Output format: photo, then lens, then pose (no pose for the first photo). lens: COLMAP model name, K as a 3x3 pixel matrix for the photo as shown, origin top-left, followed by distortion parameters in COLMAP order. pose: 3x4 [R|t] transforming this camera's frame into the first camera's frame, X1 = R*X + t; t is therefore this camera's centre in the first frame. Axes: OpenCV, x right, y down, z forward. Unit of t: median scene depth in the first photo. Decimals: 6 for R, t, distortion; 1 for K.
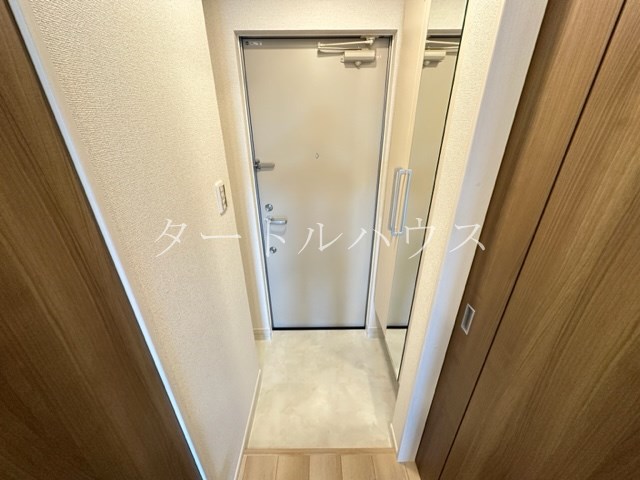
lens RADIAL K [[253.6, 0, 319.4], [0, 253.6, 238.9], [0, 0, 1]] dist [-0.000485, 0.000154]
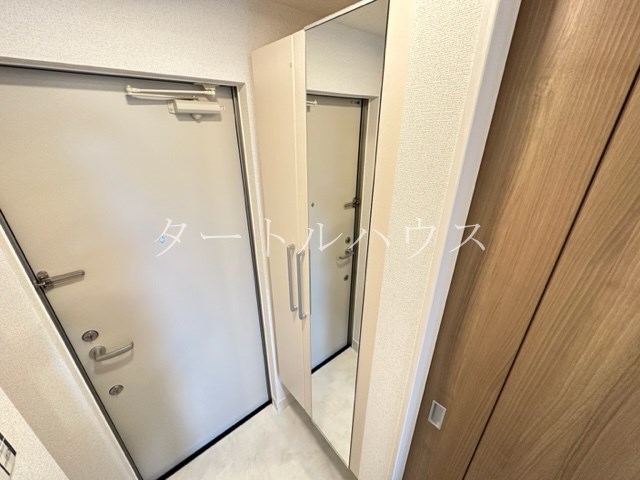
lens RADIAL K [[253.6, 0, 319.9], [0, 253.6, 243.2], [0, 0, 1]] dist [-0.000485, 0.000154]
pose [[0.773572, -0.251342, 0.581733, -0.099205], [0.264760, 0.962211, 0.063660, -0.307684], [-0.575750, 0.104774, 0.810885, 0.249222]]
